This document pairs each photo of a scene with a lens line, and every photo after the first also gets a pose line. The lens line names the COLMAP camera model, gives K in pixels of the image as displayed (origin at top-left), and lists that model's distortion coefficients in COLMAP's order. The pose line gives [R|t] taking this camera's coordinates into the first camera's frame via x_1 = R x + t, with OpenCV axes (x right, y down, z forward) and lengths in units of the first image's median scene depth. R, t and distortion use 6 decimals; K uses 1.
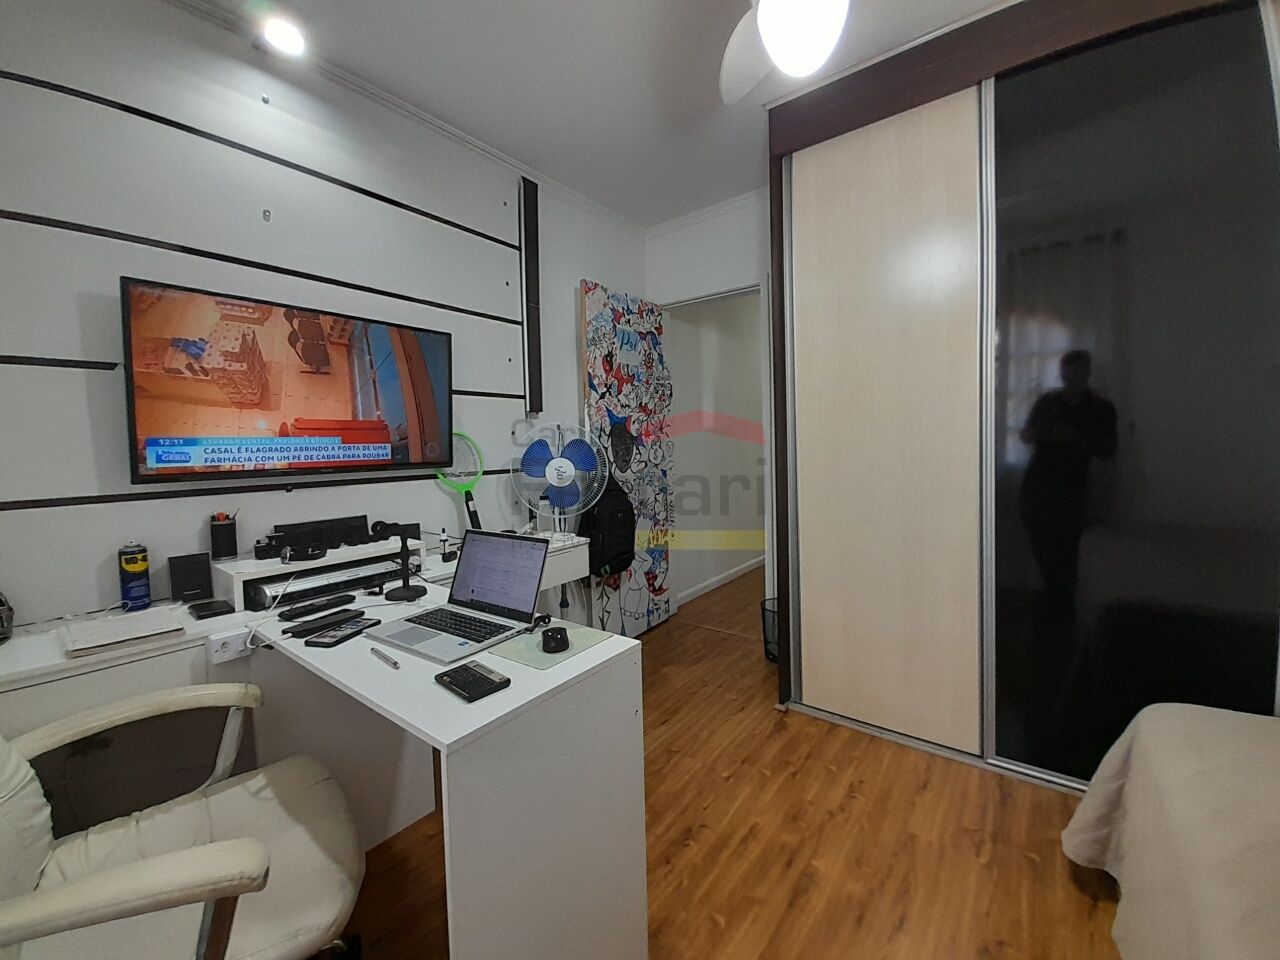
lens RADIAL K [[509.6, 0, 640.0], [0, 509.6, 471.1], [0, 0, 1]] dist [-0.000253, 0.000145]
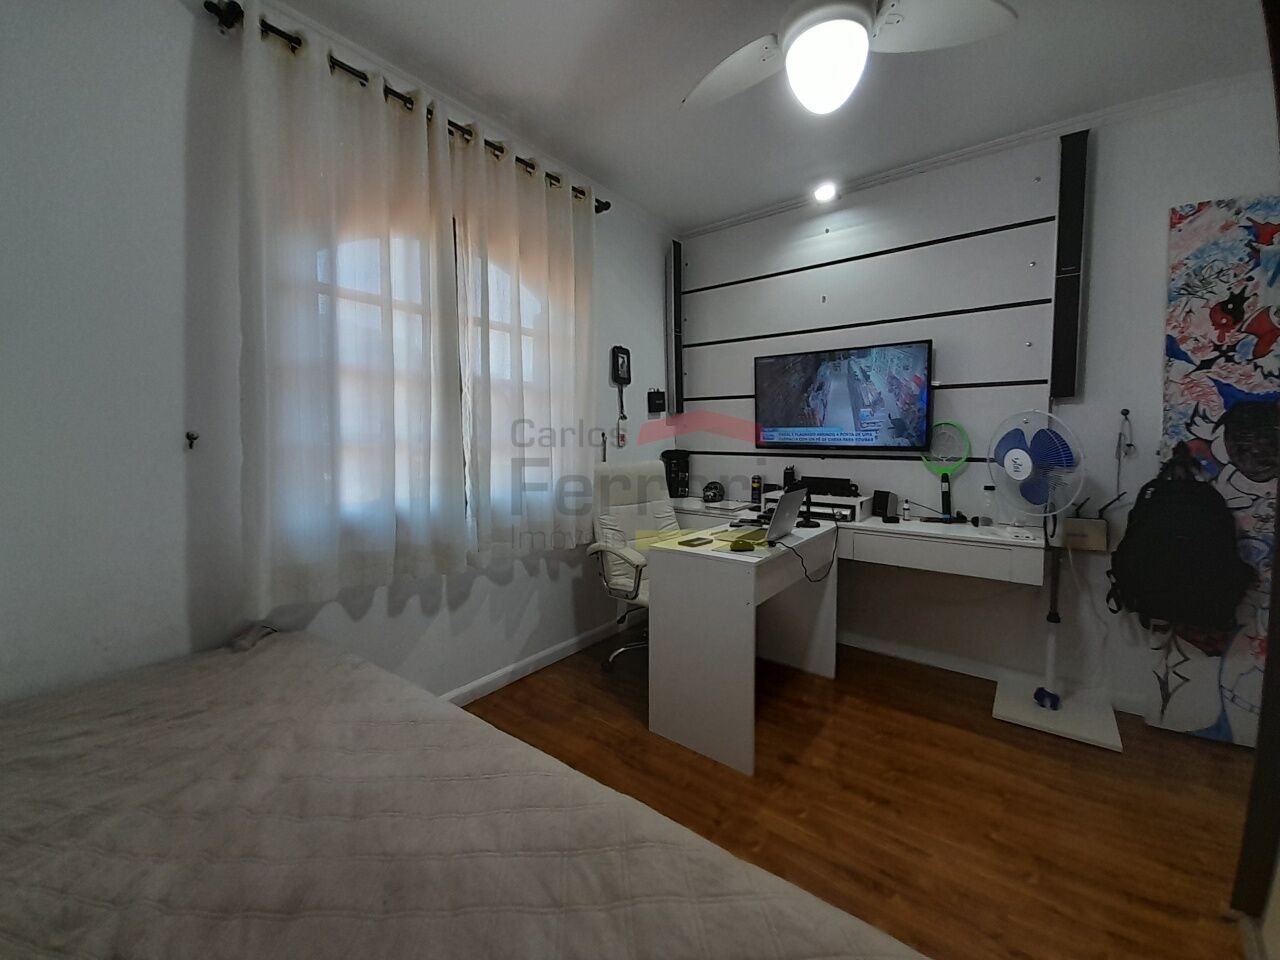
lens RADIAL K [[511.3, 0, 656.4], [0, 511.3, 464.8], [0, 0, 1]] dist [-0.000519, -0.000215]
pose [[0.003740, 0.077281, -0.997002, 0.630606], [-0.057563, 0.995373, 0.076938, -0.024929], [0.998335, 0.057103, 0.008172, 0.272508]]
